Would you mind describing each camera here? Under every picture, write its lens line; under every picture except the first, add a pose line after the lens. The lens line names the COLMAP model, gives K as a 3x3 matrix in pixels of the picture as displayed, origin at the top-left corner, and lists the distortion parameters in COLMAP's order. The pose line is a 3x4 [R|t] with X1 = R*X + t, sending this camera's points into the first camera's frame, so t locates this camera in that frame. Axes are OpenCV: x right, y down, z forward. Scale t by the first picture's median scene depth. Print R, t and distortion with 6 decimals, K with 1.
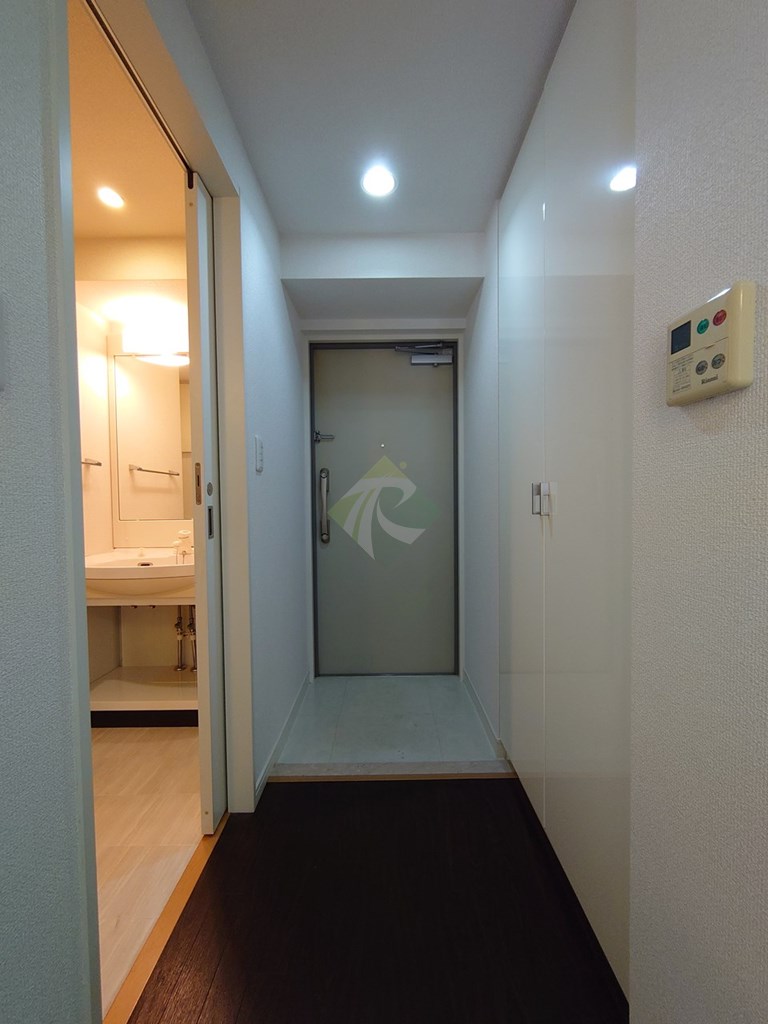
lens RADIAL K [[439.9, 0, 380.8], [0, 439.9, 513.7], [0, 0, 1]] dist [-0.000514, -0.000290]
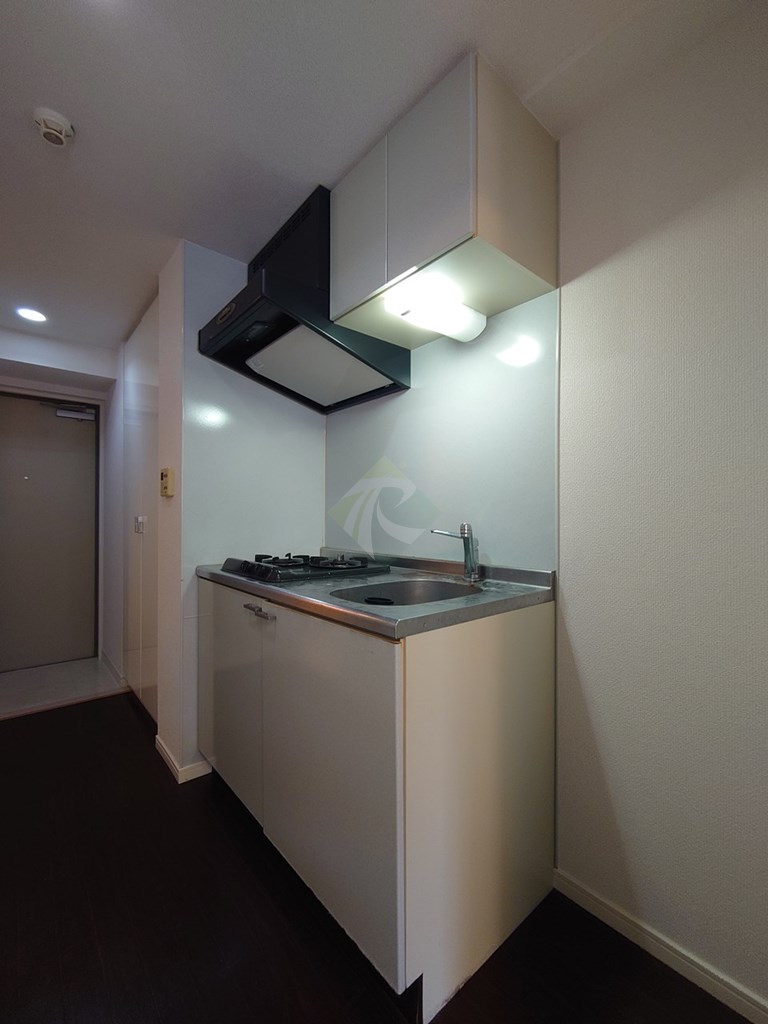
lens RADIAL K [[439.9, 0, 388.2], [0, 439.9, 515.0], [0, 0, 1]] dist [-0.000514, -0.000290]
pose [[0.751018, 0.015292, 0.660105, -0.045509], [0.011669, 0.999268, -0.036425, 0.004258], [-0.660179, 0.035058, 0.750290, -0.580207]]
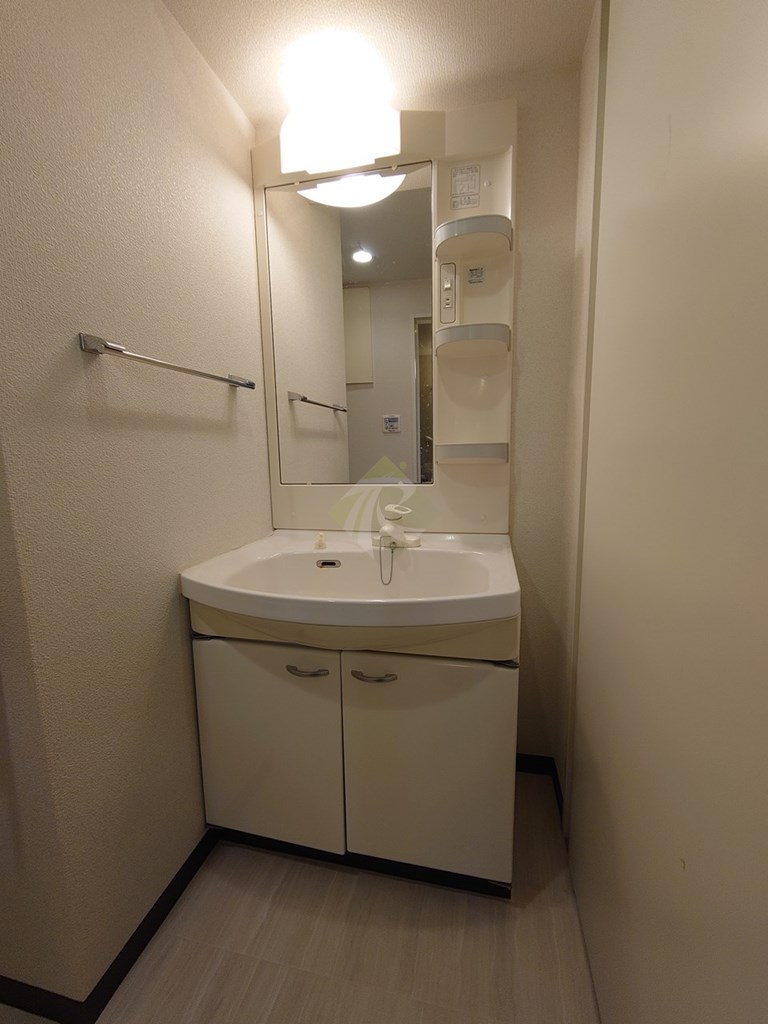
lens RADIAL K [[439.9, 0, 385.1], [0, 439.9, 516.6], [0, 0, 1]] dist [-0.000514, -0.000290]
pose [[0.977622, 0.030414, -0.208160, -0.330485], [-0.003596, 0.991766, 0.128013, -0.018978], [0.210339, -0.124399, 0.969681, 0.443568]]
